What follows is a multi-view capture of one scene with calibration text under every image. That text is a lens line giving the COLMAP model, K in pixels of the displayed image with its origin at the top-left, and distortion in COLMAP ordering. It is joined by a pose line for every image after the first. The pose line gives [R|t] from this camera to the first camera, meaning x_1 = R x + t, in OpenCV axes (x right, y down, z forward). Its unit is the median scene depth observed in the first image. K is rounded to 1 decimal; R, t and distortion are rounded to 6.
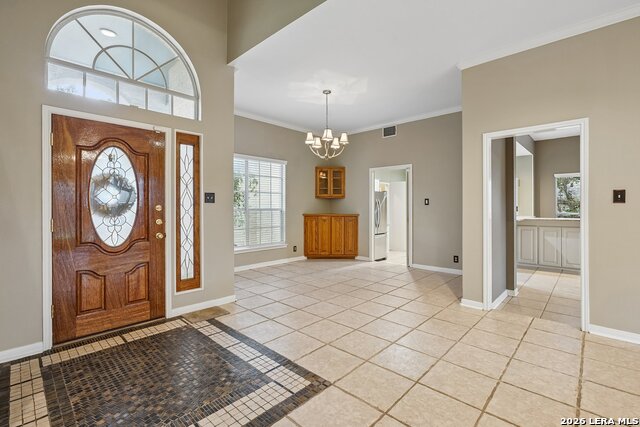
lens RADIAL K [[291.6, 0, 321.7], [0, 291.6, 207.8], [0, 0, 1]] dist [-0.009266, 0.000304]
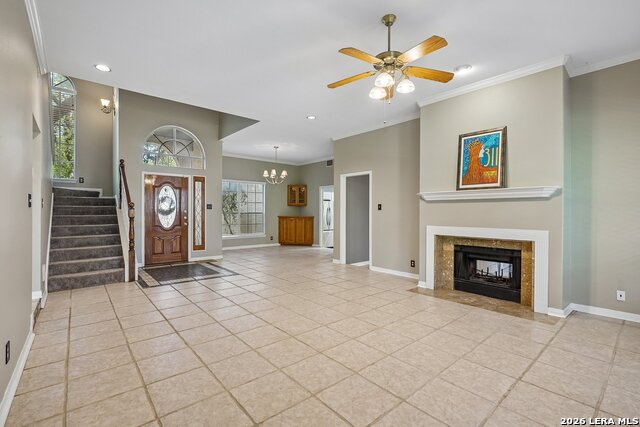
lens RADIAL K [[289.4, 0, 320.0], [0, 289.4, 213.5], [0, 0, 1]] dist [-0.009444, 0.000383]
pose [[0.994087, 0.005056, -0.108466, 0.714591], [-0.004712, 0.999983, 0.003423, 0.003749], [0.108481, -0.002891, 0.994094, -1.101837]]
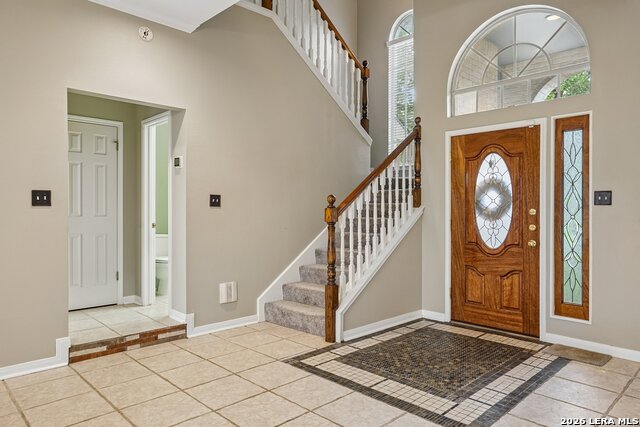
lens RADIAL K [[425.2, 0, 319.5], [0, 425.2, 209.4], [0, 0, 1]] dist [0.001491, 0.002400]
pose [[-0.043408, -0.001949, -0.999056, 0.778890], [-0.005611, 0.999983, -0.001707, -0.000822], [0.999042, 0.005532, -0.043418, 0.414447]]
